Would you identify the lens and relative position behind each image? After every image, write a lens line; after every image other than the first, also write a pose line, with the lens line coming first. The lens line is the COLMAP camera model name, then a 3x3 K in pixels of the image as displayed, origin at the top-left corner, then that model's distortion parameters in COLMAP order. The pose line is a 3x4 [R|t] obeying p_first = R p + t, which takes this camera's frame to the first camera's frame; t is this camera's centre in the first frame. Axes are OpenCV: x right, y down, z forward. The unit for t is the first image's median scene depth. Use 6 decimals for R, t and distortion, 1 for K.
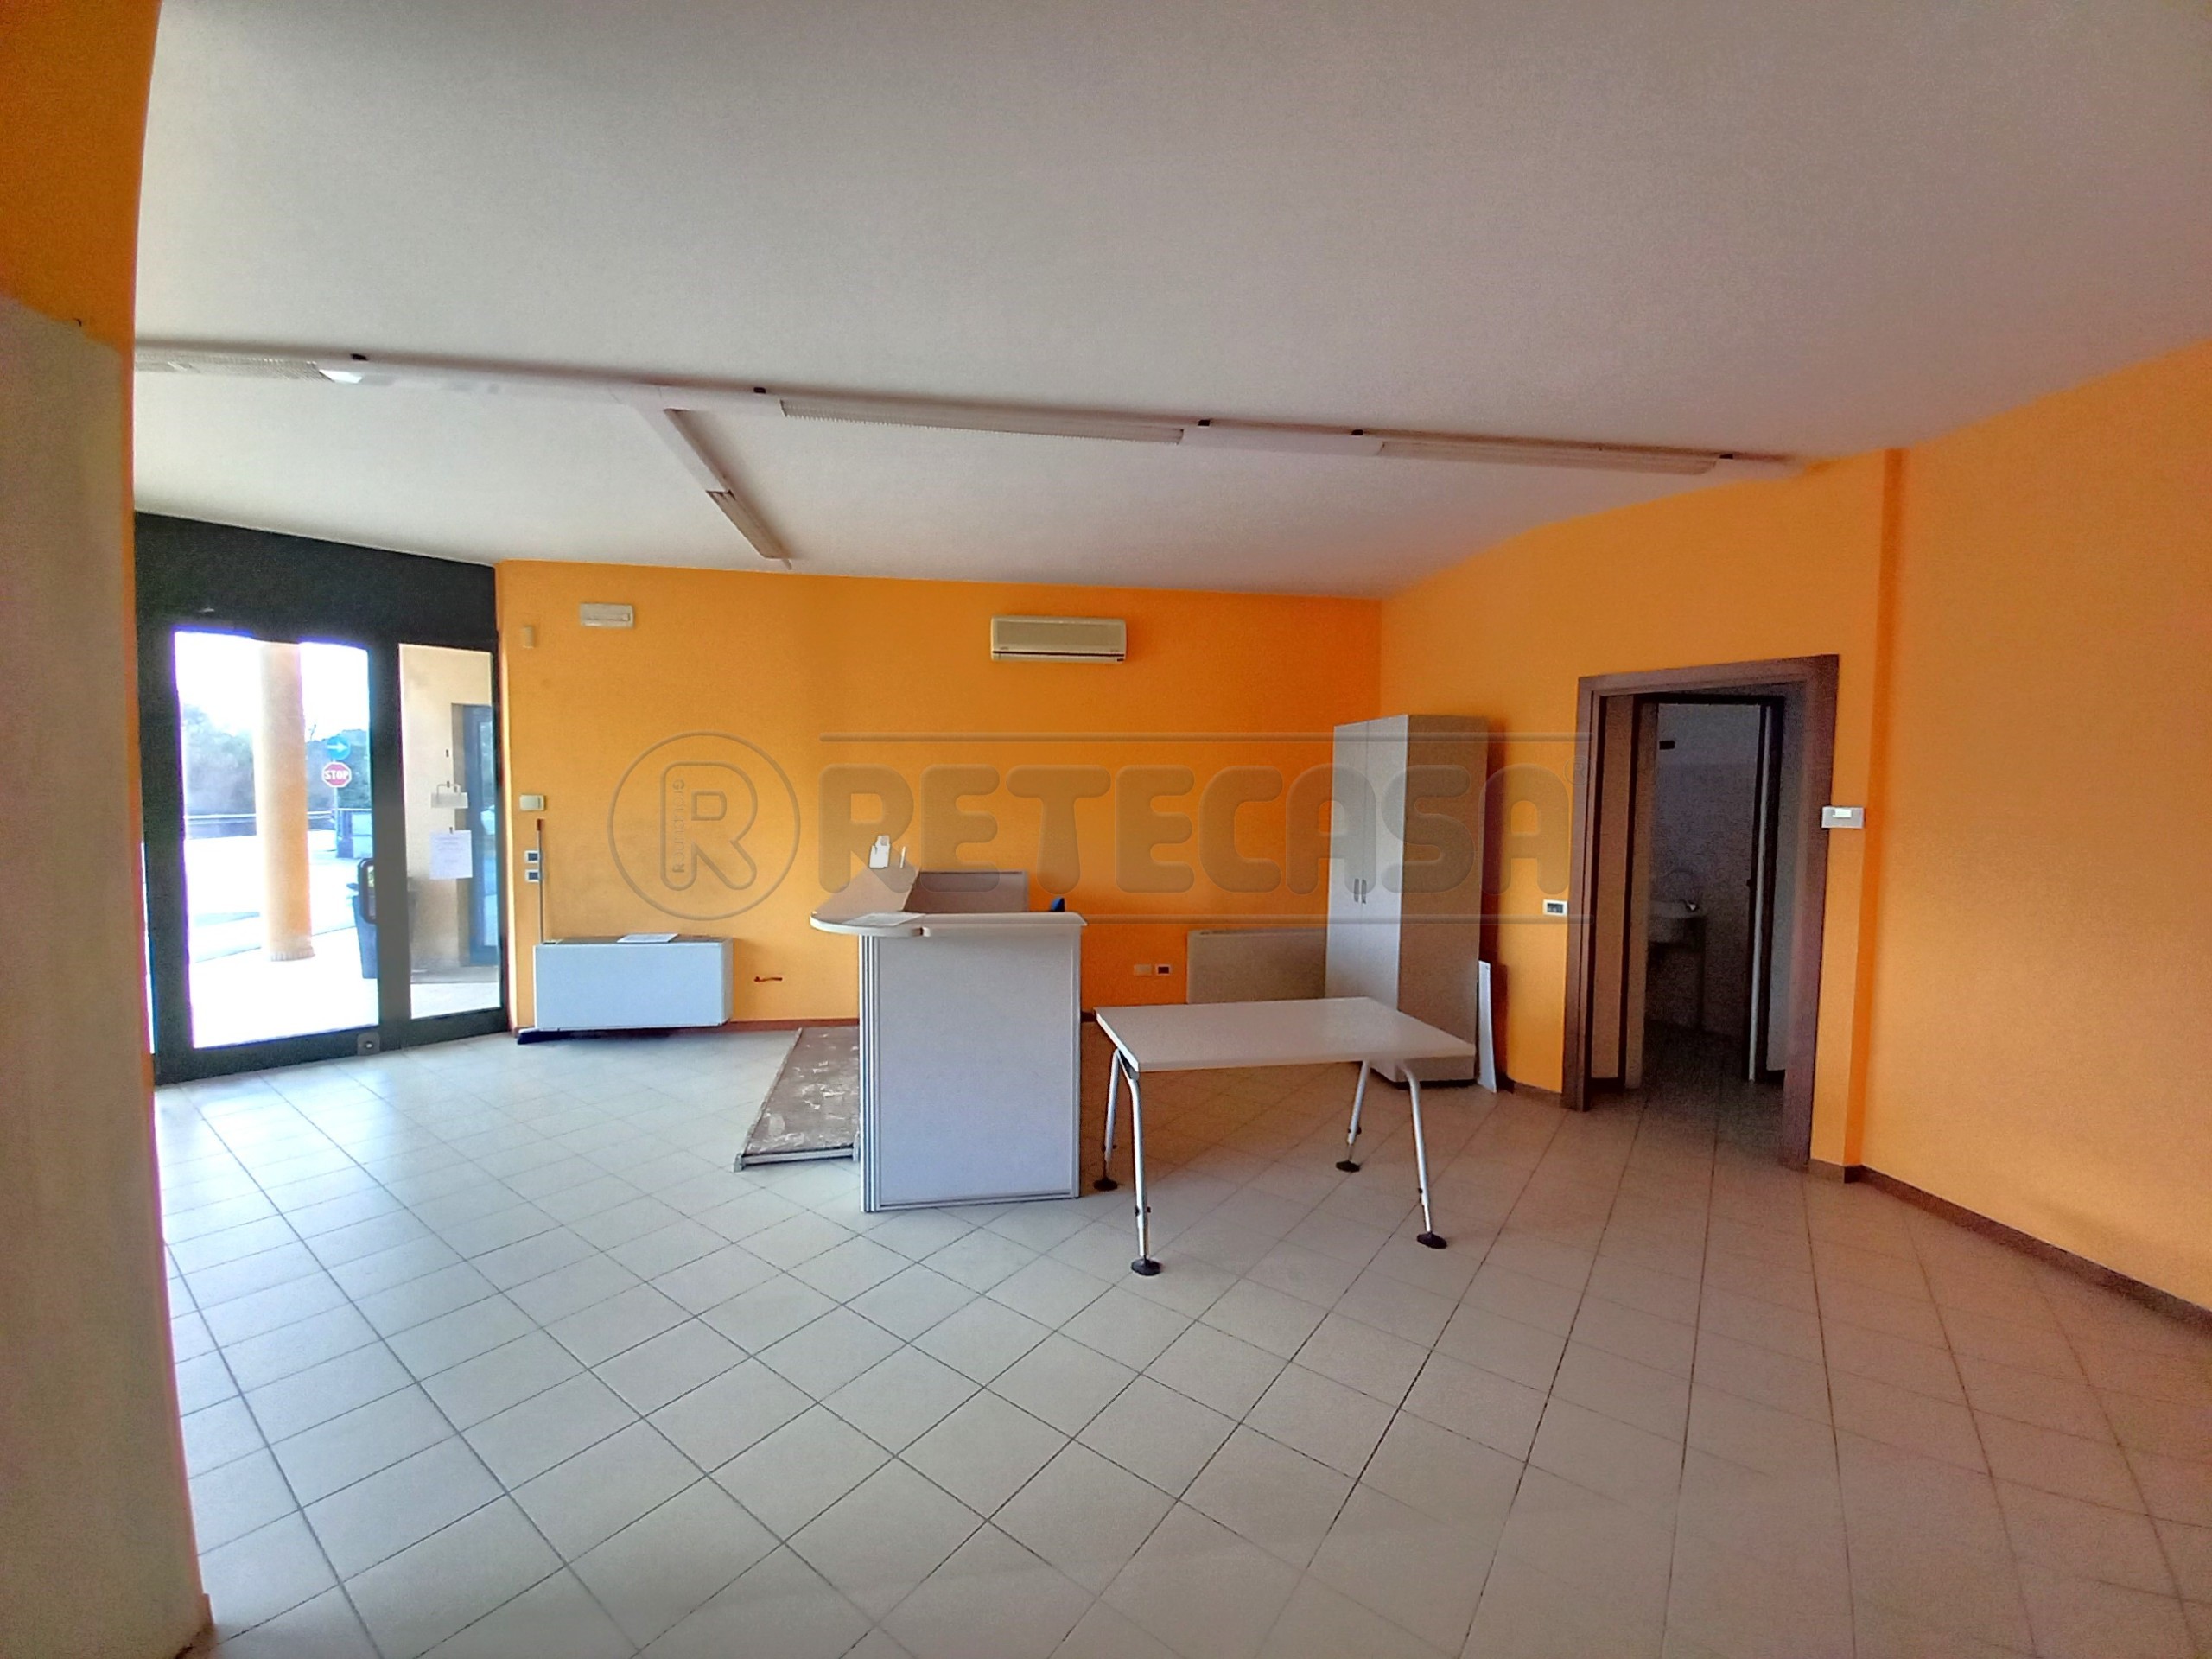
lens RADIAL K [[876.3, 0, 1090.8], [0, 876.3, 837.5], [0, 0, 1]] dist [0.035142, -0.024717]
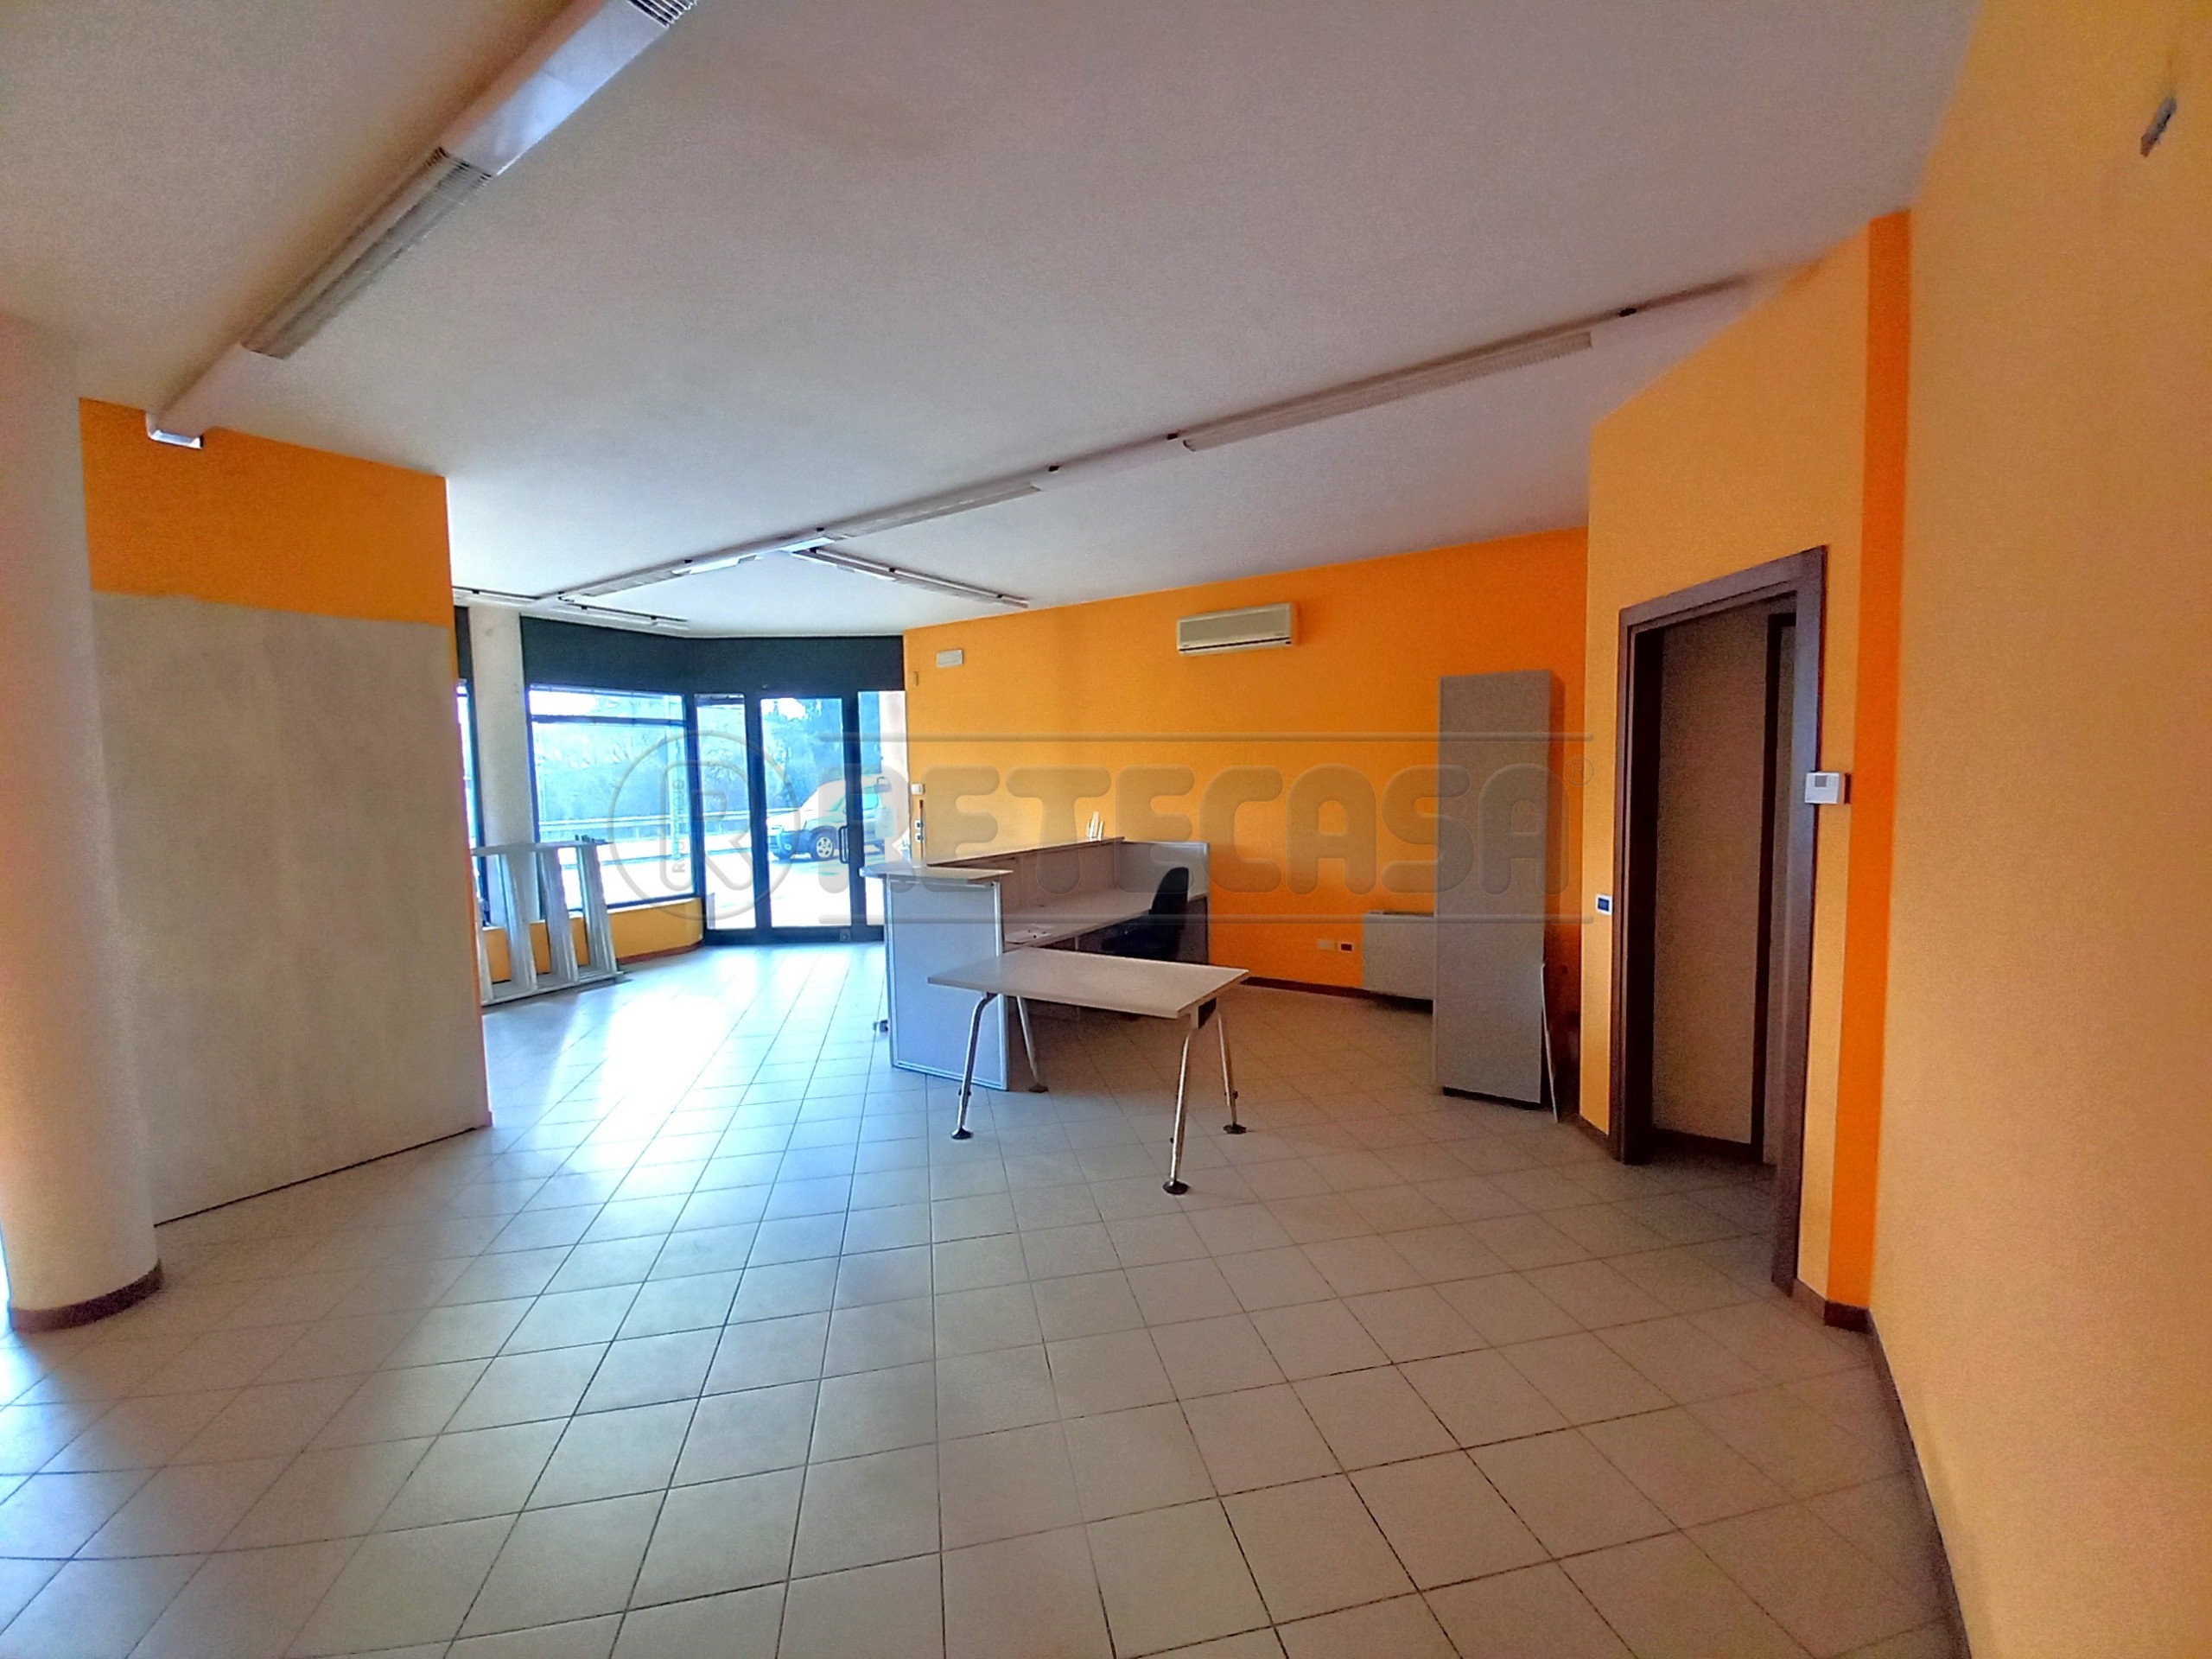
lens RADIAL K [[876.3, 0, 1090.8], [0, 876.3, 837.5], [0, 0, 1]] dist [0.035142, -0.024717]
pose [[0.742791, 0.023899, -0.669096, 0.599220], [-0.007858, 0.999605, 0.026980, 0.000766], [0.669477, -0.014783, 0.742686, 0.082324]]
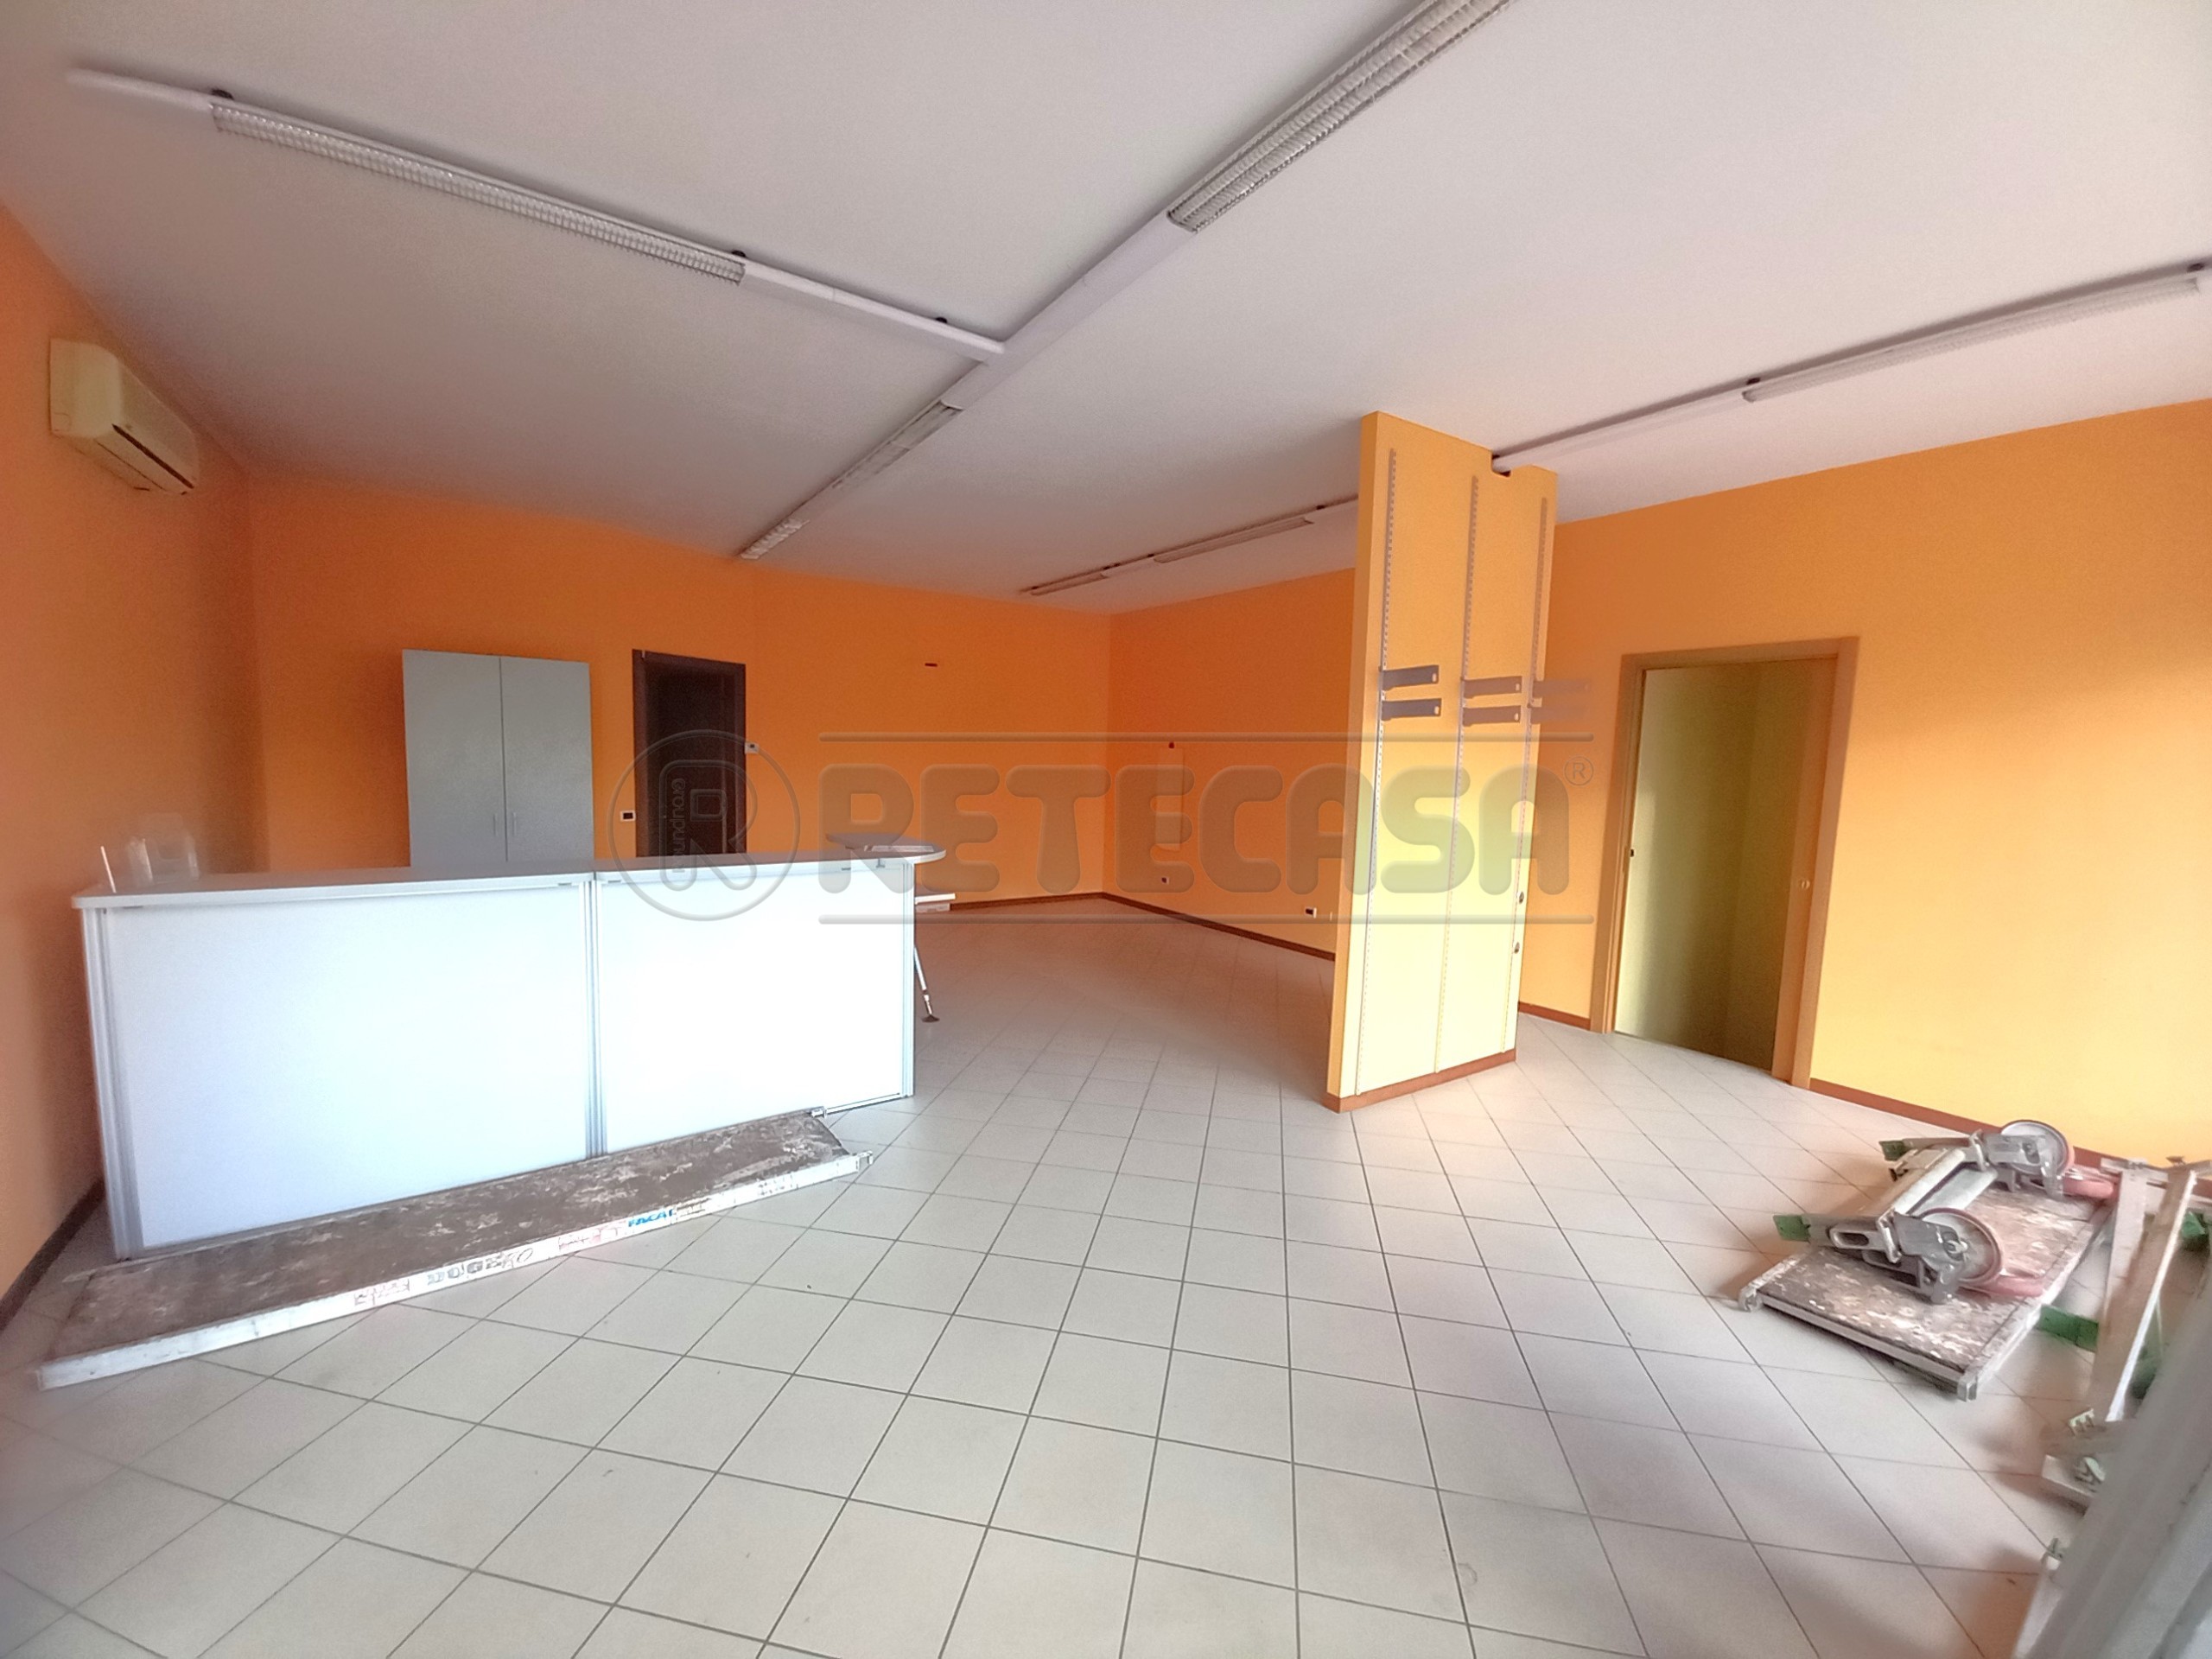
lens RADIAL K [[876.3, 0, 1090.8], [0, 876.3, 837.5], [0, 0, 1]] dist [0.035142, -0.024717]
pose [[-0.431243, -0.113737, 0.895038, -0.861573], [0.017929, 0.990746, 0.134537, -0.049649], [-0.902058, 0.074065, -0.425213, 0.777306]]
